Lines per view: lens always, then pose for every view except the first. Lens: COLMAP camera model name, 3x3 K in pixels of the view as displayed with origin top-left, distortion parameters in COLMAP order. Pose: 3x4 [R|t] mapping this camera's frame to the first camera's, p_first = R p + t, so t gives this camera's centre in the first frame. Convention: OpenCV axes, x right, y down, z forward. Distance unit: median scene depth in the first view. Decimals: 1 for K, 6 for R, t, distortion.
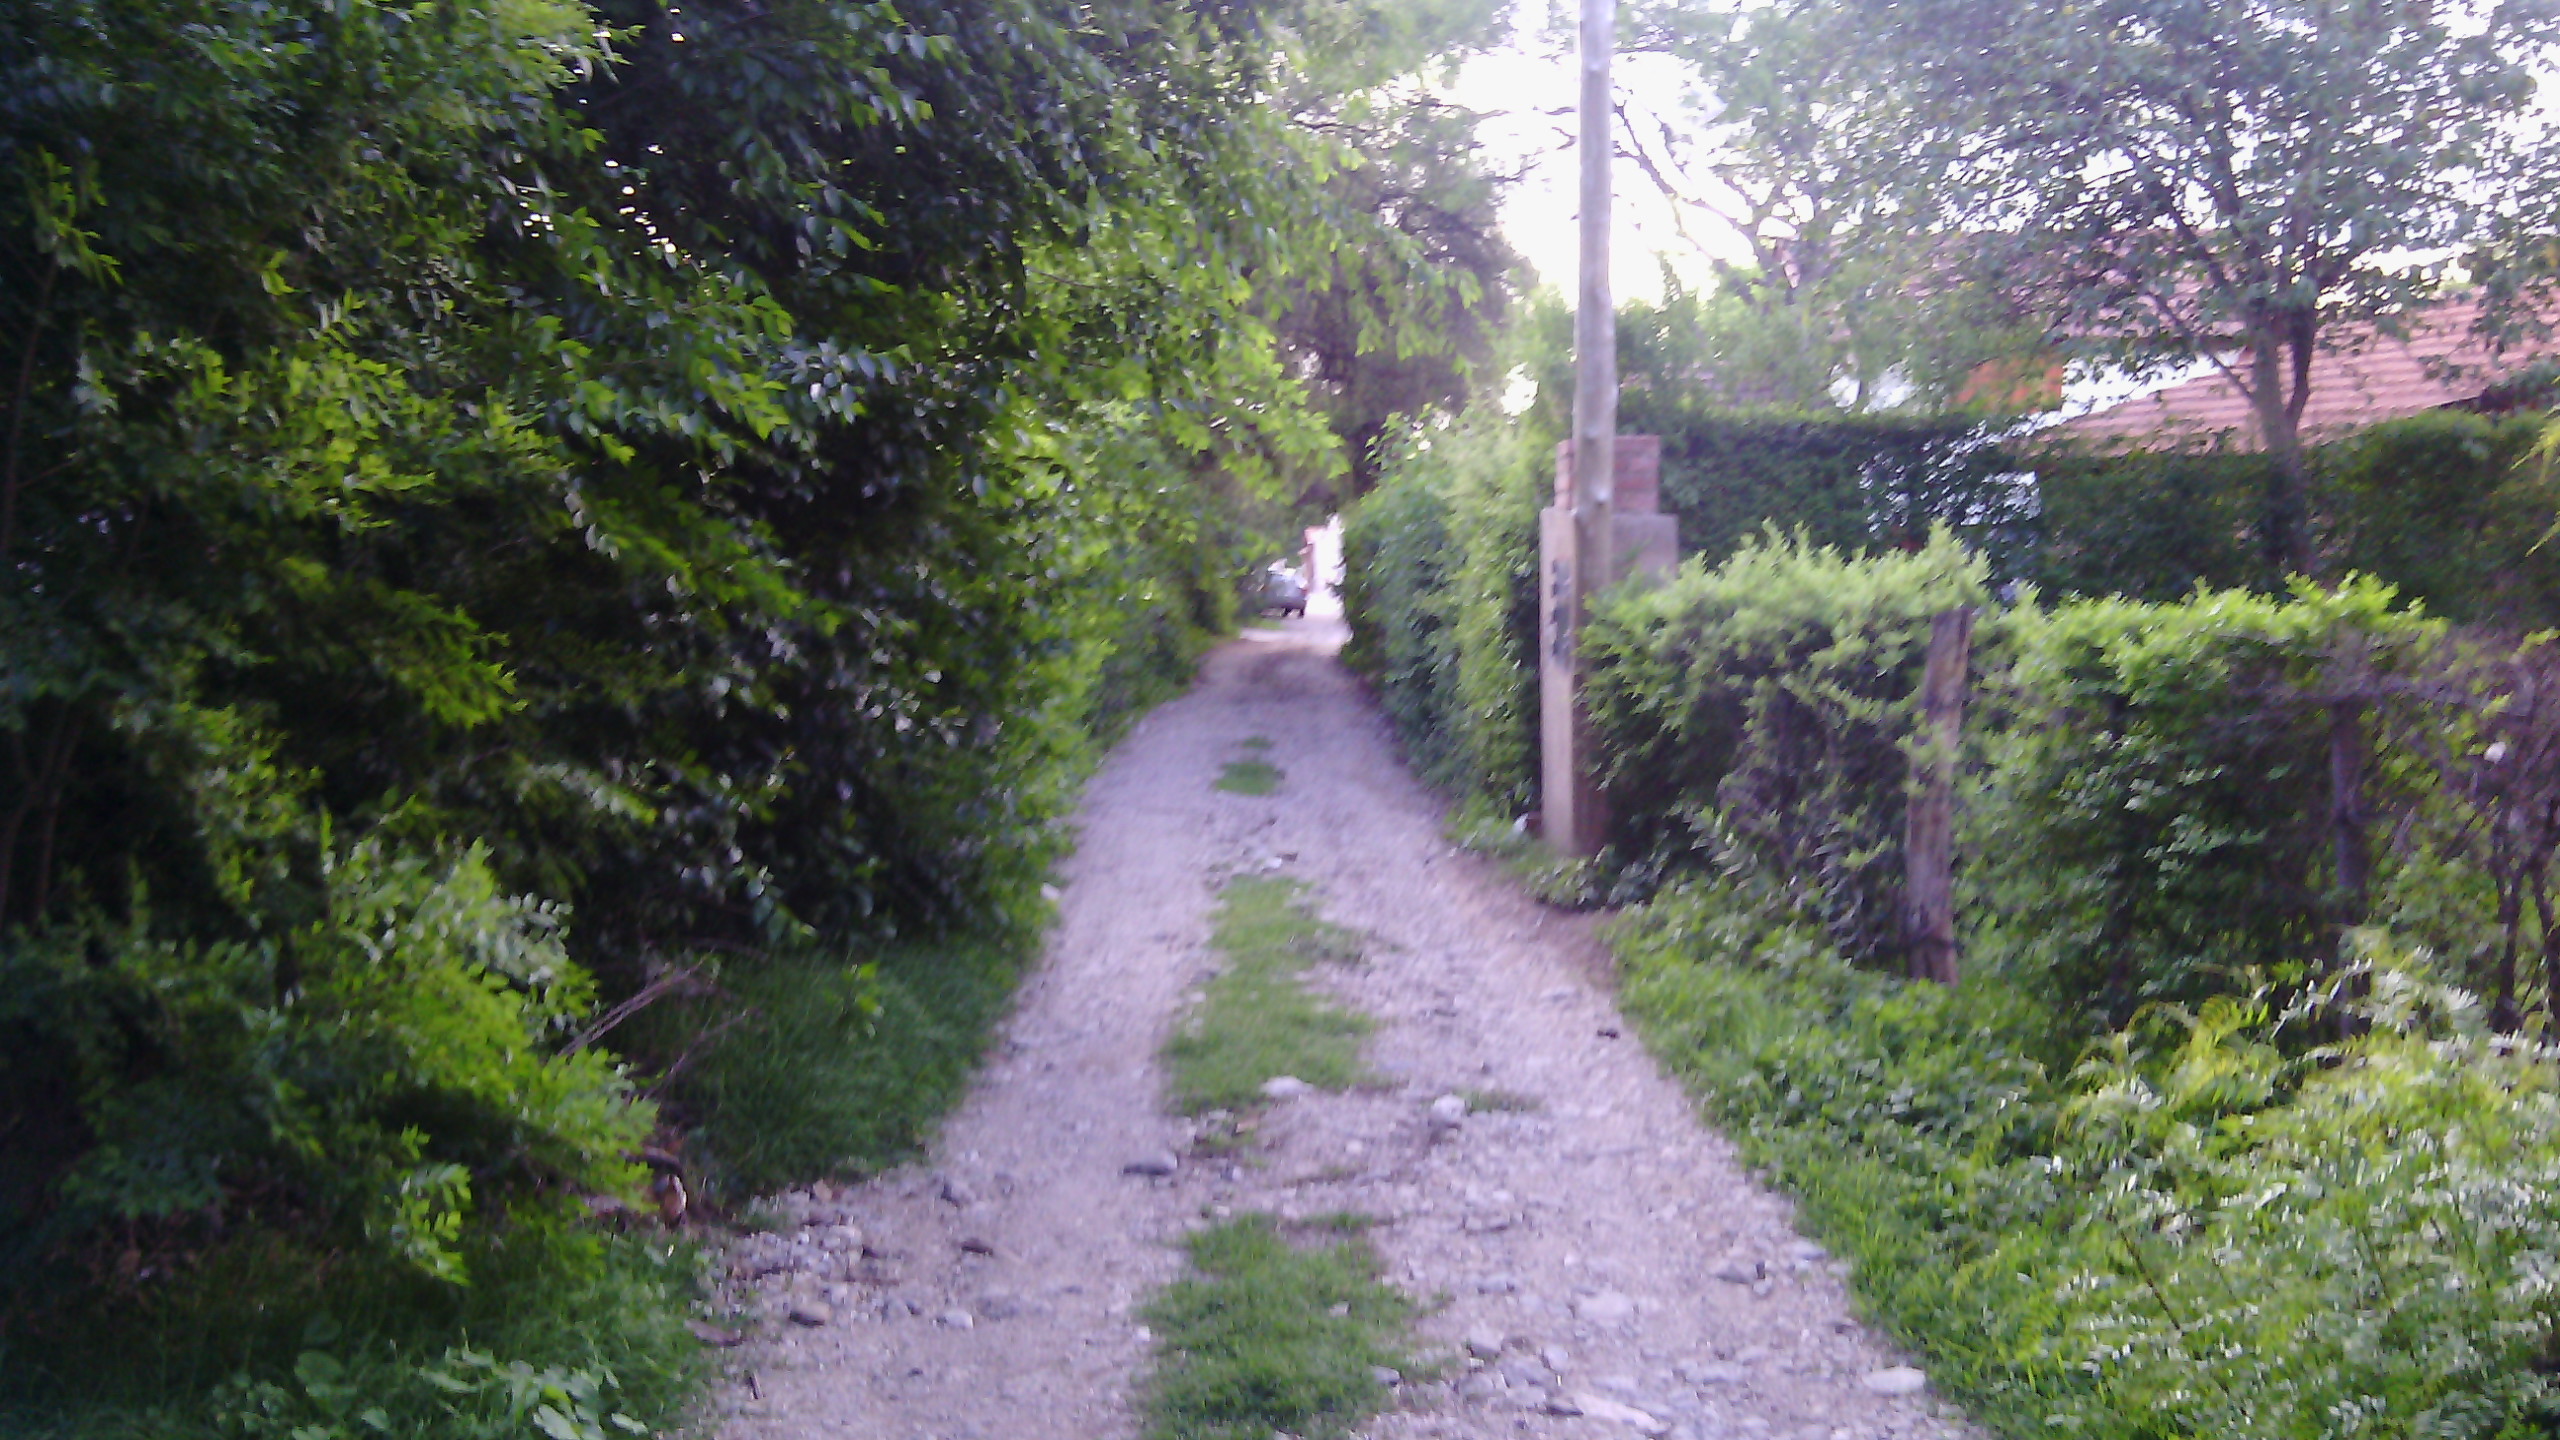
lens RADIAL K [[2402.0, 0, 1296.5], [0, 2402.0, 713.2], [0, 0, 1]] dist [0.113945, -0.260376]
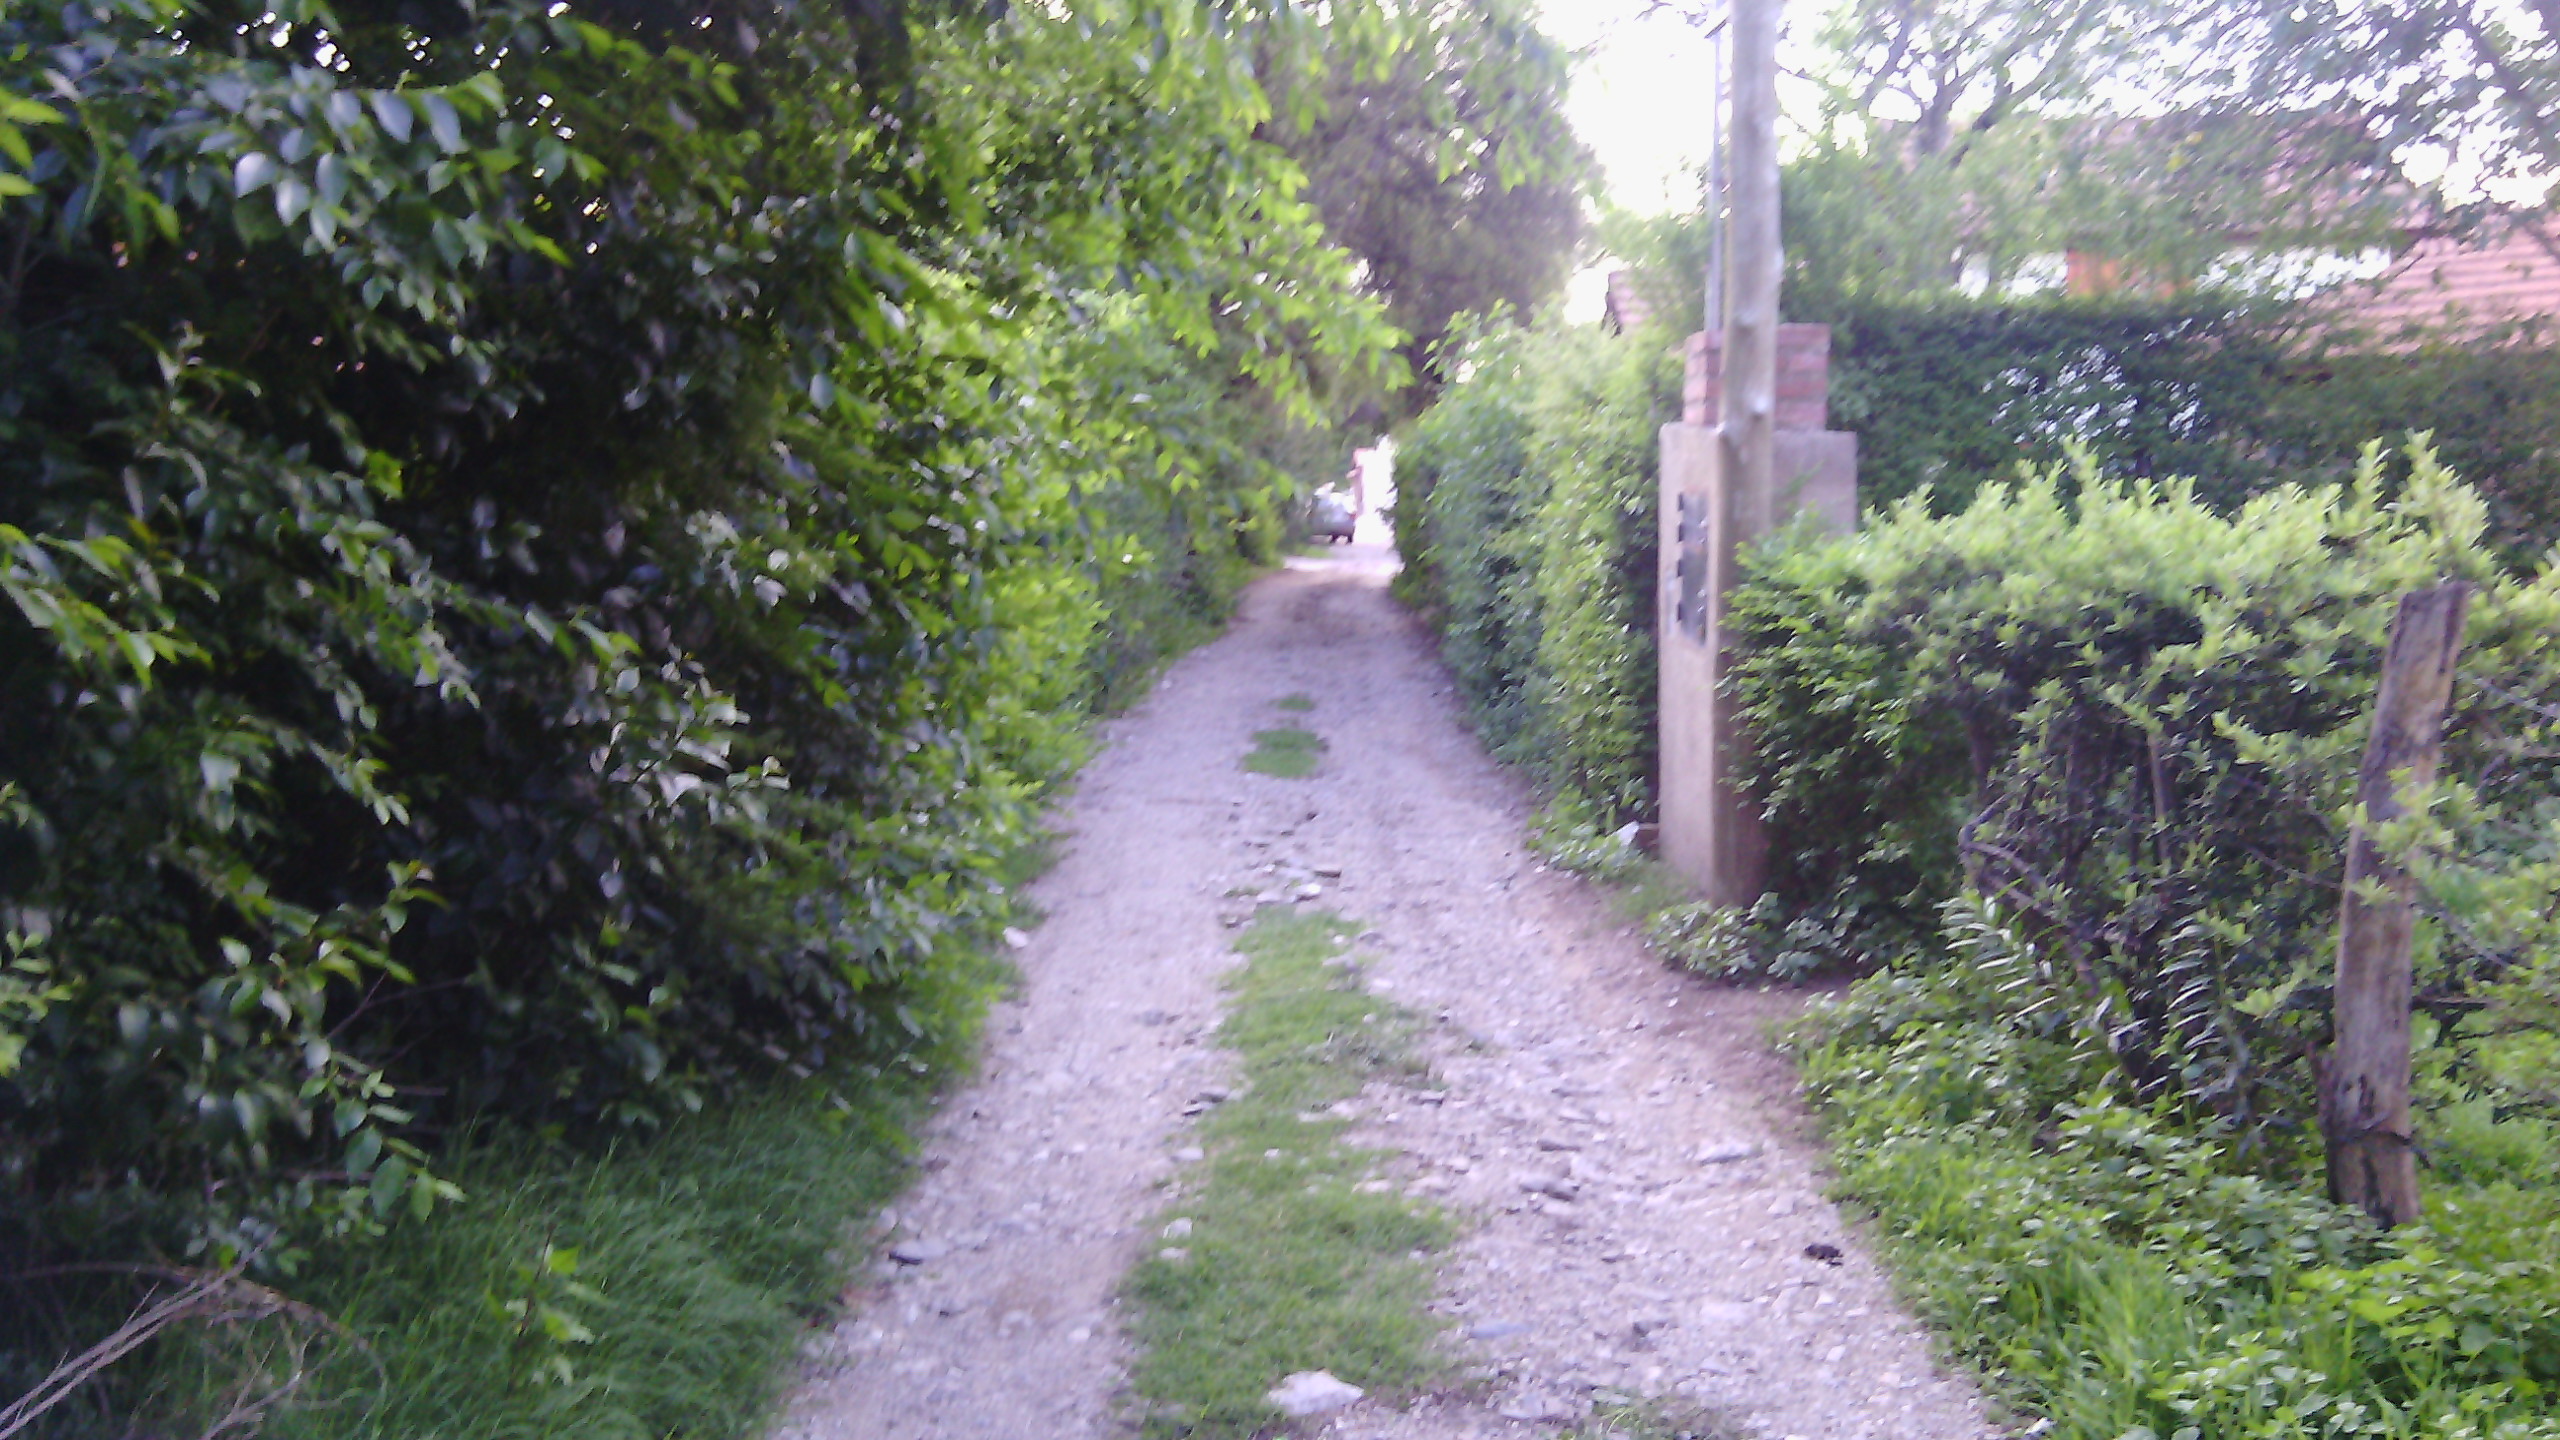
lens RADIAL K [[1798.6, 0, 1280.0], [0, 1798.6, 720.0], [0, 0, 1]] dist [0.008820, 0.002462]
pose [[0.999235, -0.001171, -0.039088, 0.003546], [0.004018, 0.997337, 0.072819, -0.035360], [0.038898, -0.072920, 0.996579, 0.440023]]
